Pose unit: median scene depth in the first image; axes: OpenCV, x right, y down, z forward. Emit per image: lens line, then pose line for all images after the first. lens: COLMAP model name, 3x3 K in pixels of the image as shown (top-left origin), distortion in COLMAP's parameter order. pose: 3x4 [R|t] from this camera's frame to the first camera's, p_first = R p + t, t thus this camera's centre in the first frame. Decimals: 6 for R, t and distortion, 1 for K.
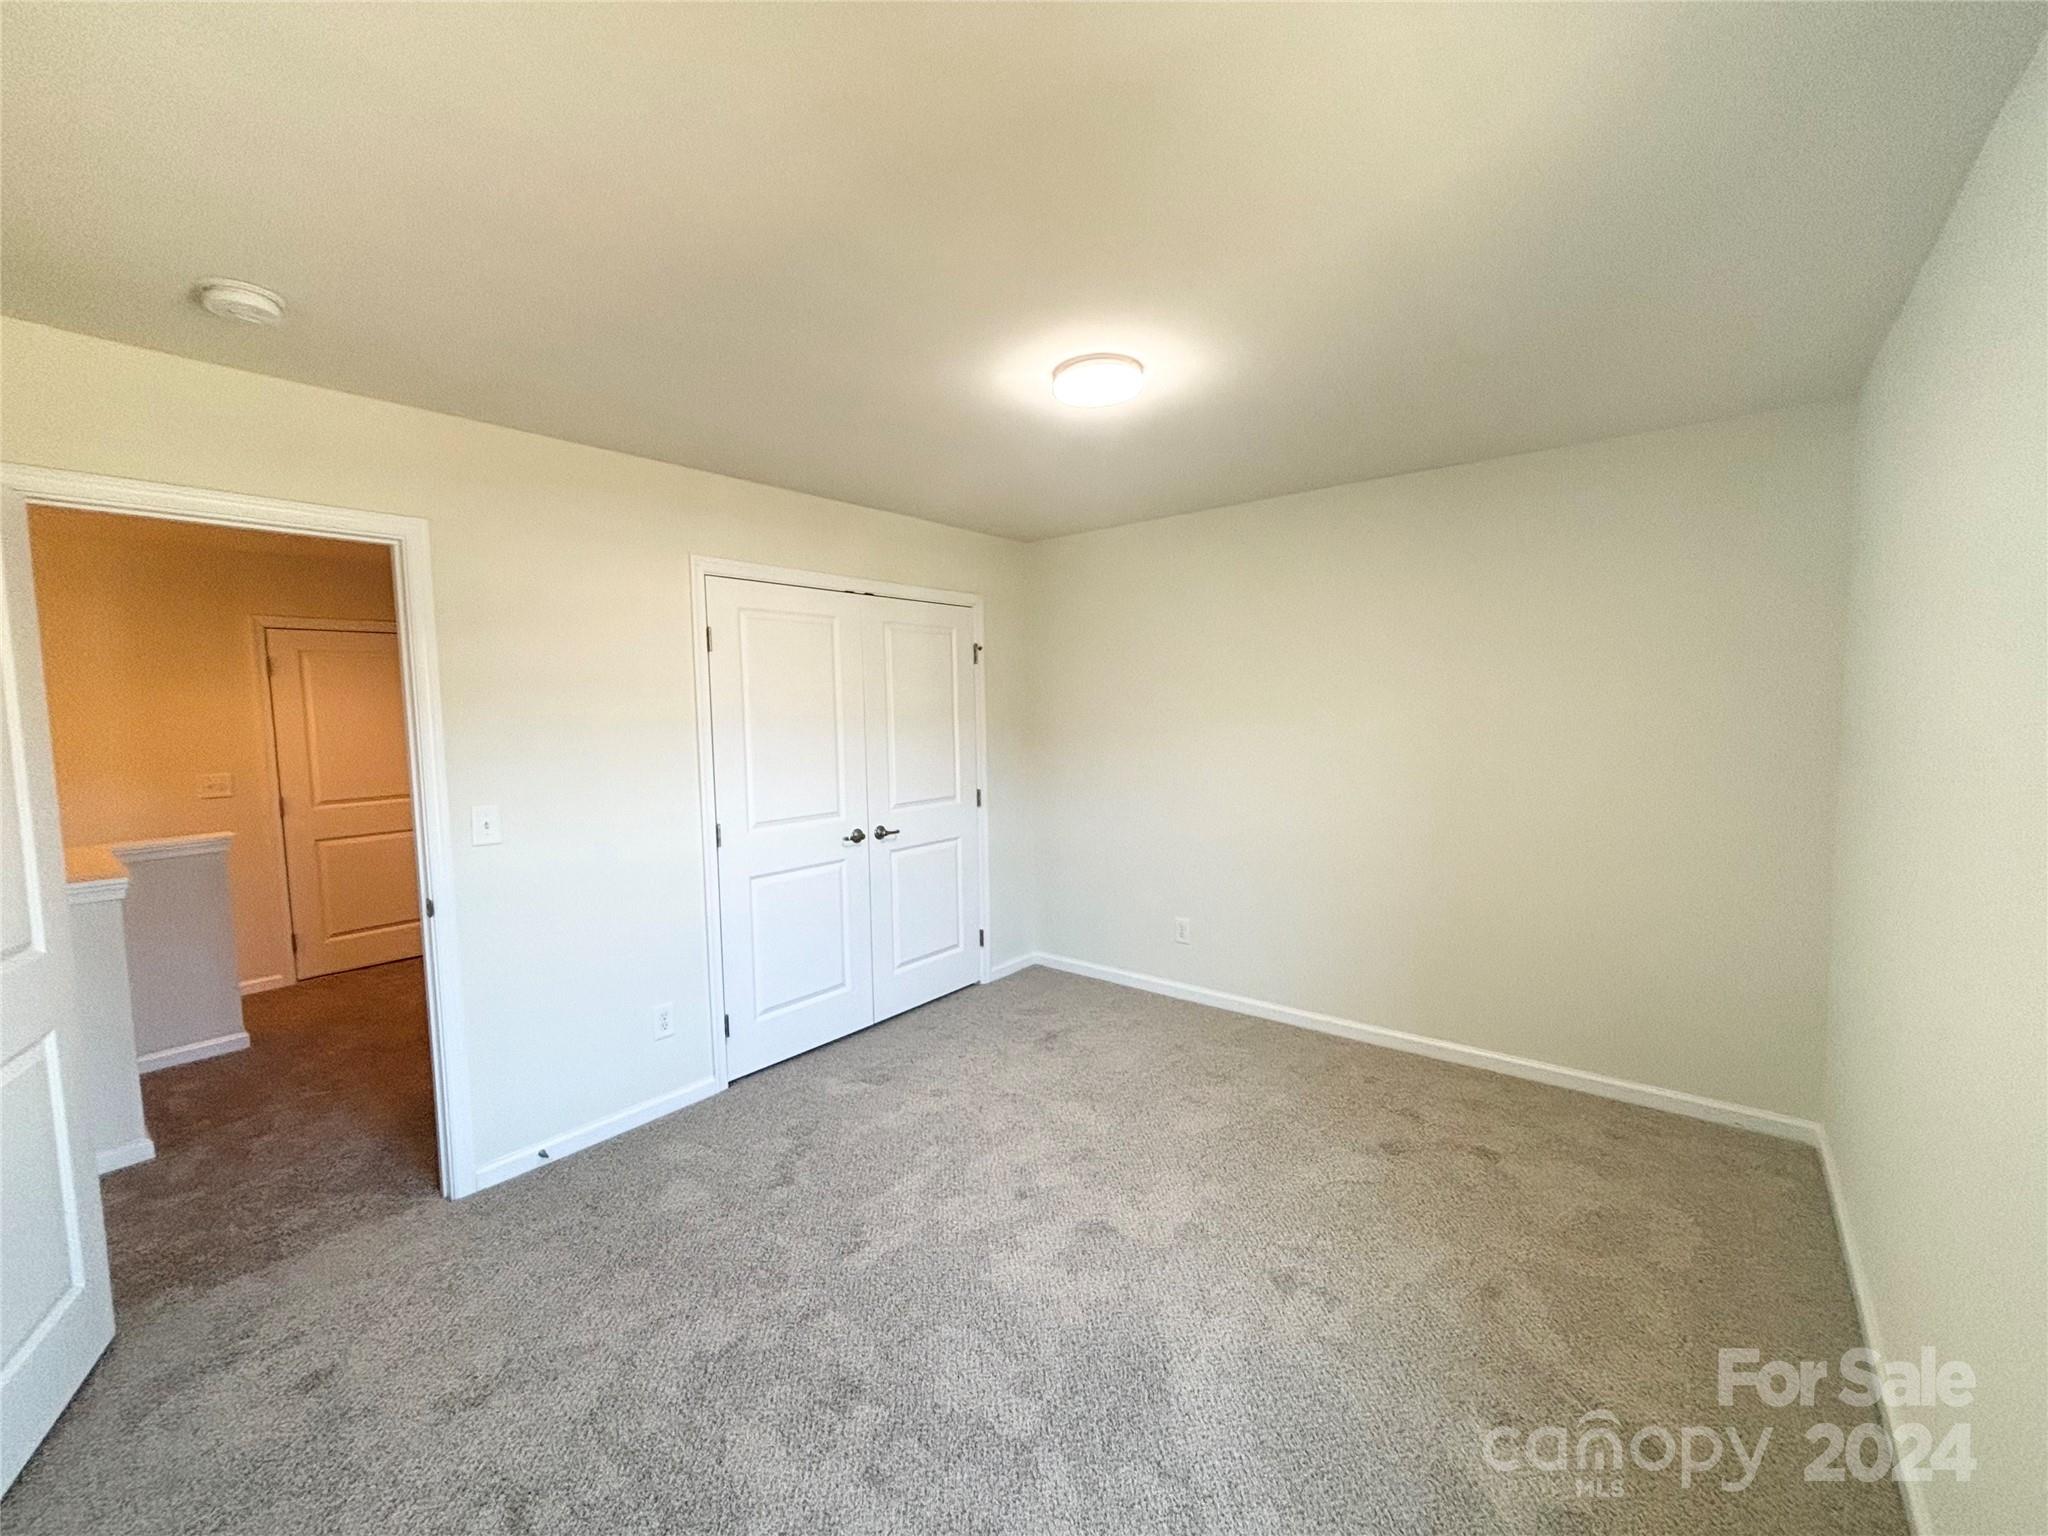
lens RADIAL K [[831.2, 0, 1024.2], [0, 831.2, 769.5], [0, 0, 1]] dist [0.006731, -0.001885]
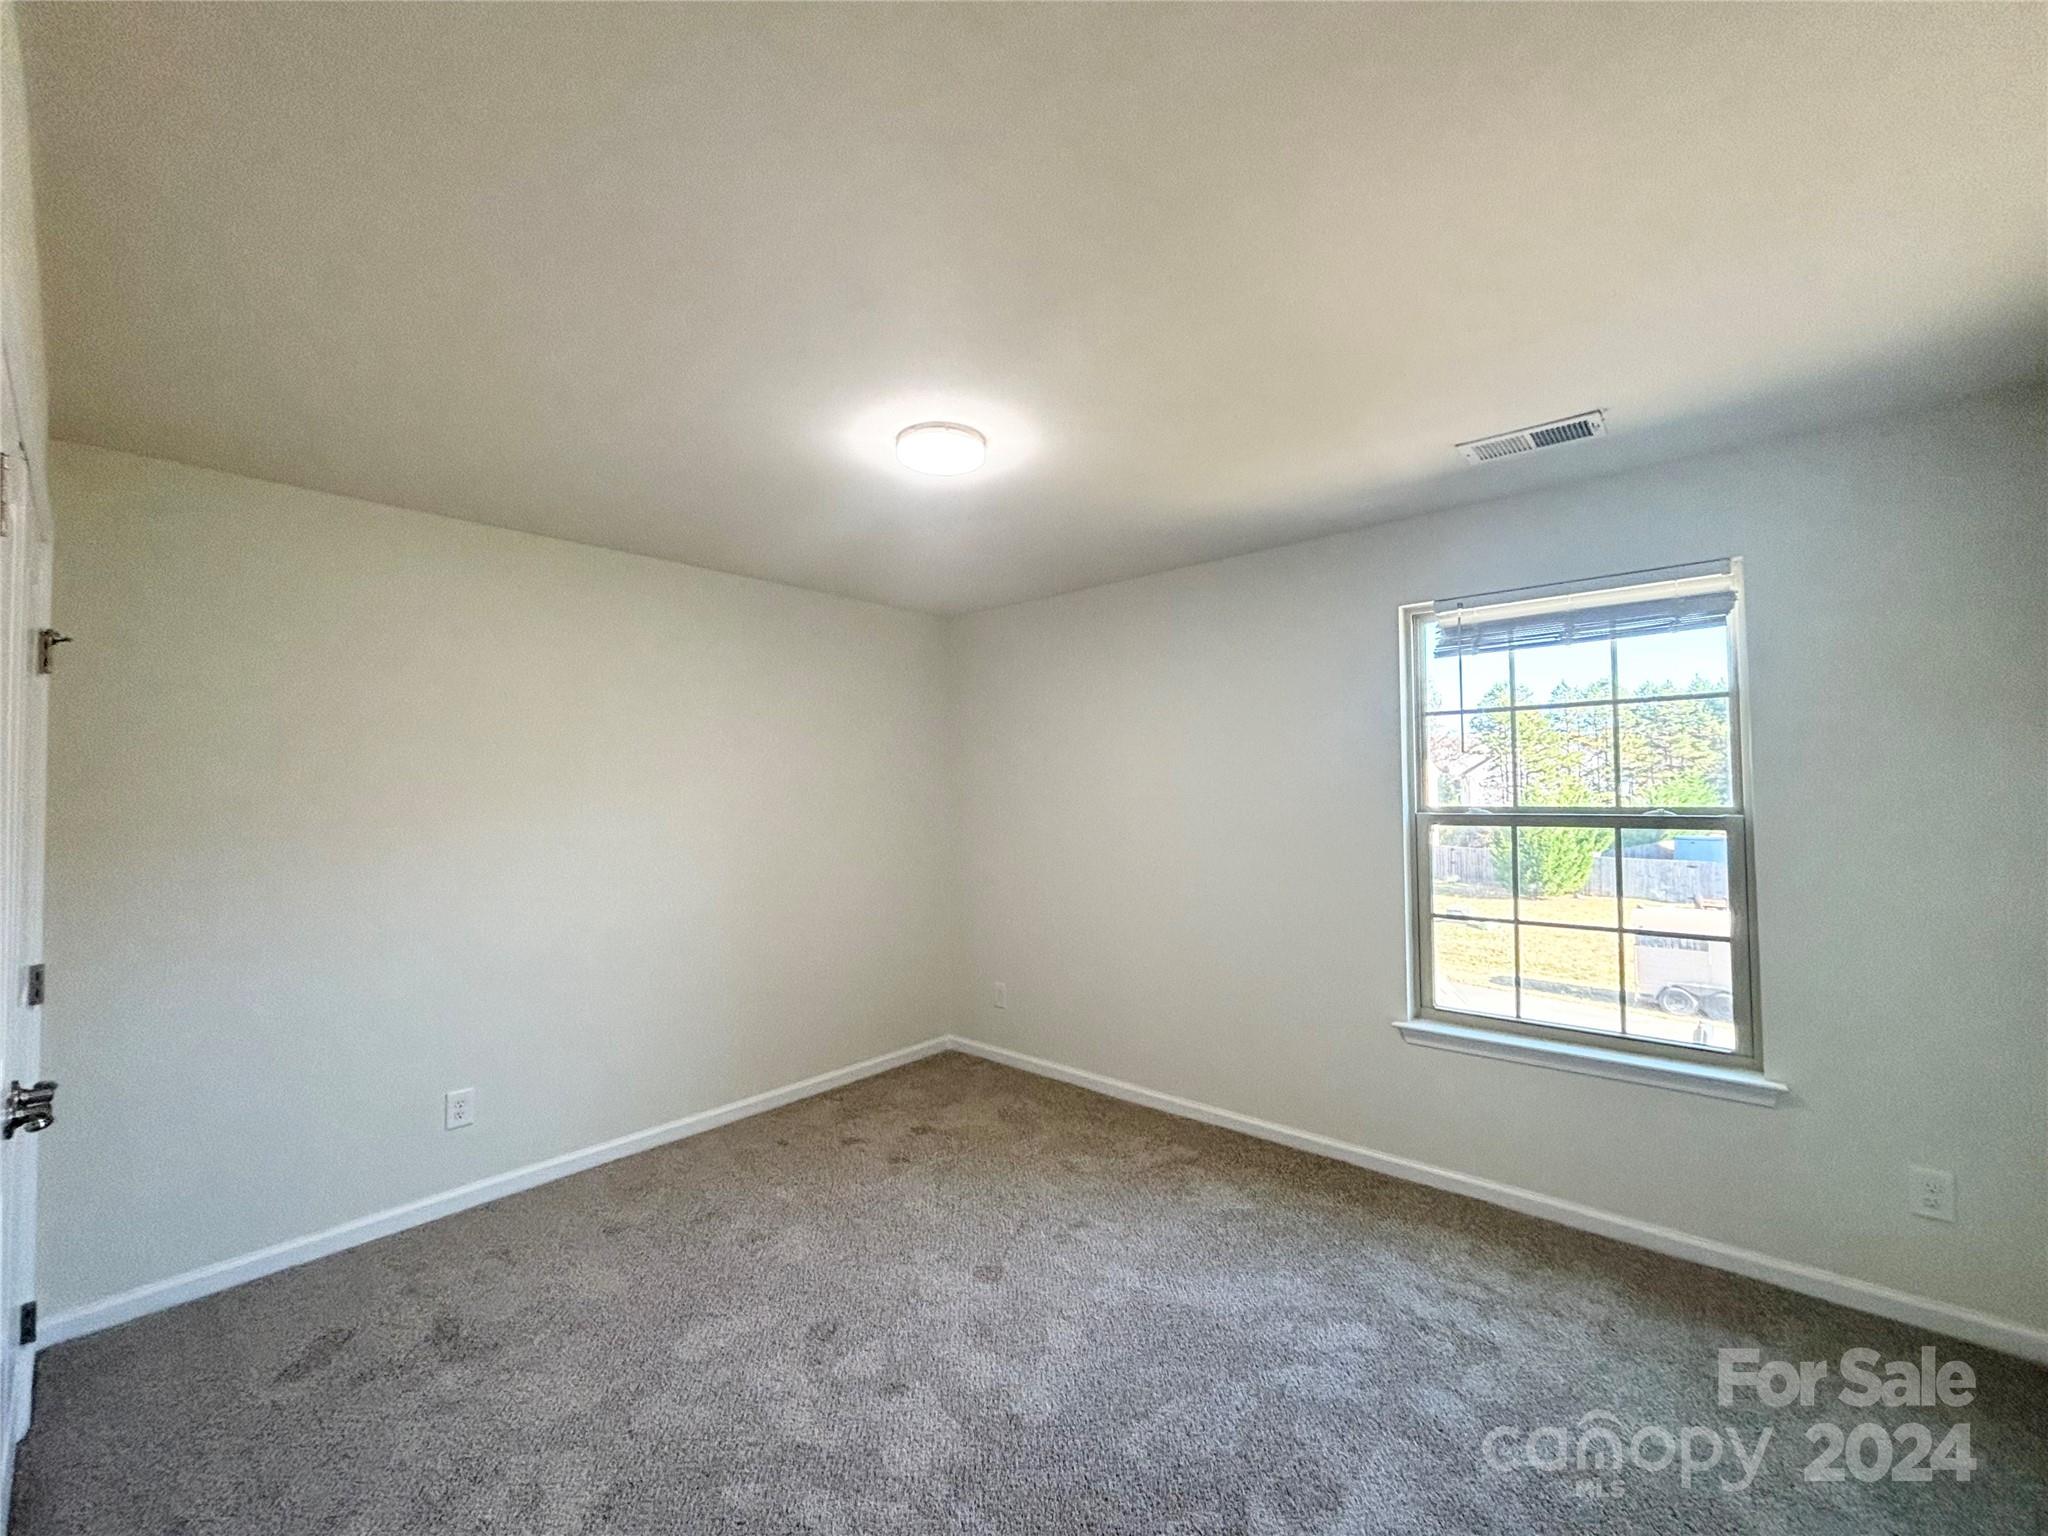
lens RADIAL K [[831.2, 0, 1033.2], [0, 831.2, 772.9], [0, 0, 1]] dist [0.006731, -0.001885]
pose [[0.051319, 0.036687, 0.998008, -0.632813], [0.091676, 0.994933, -0.041288, -0.012177], [-0.994466, 0.093612, 0.047695, 0.624183]]
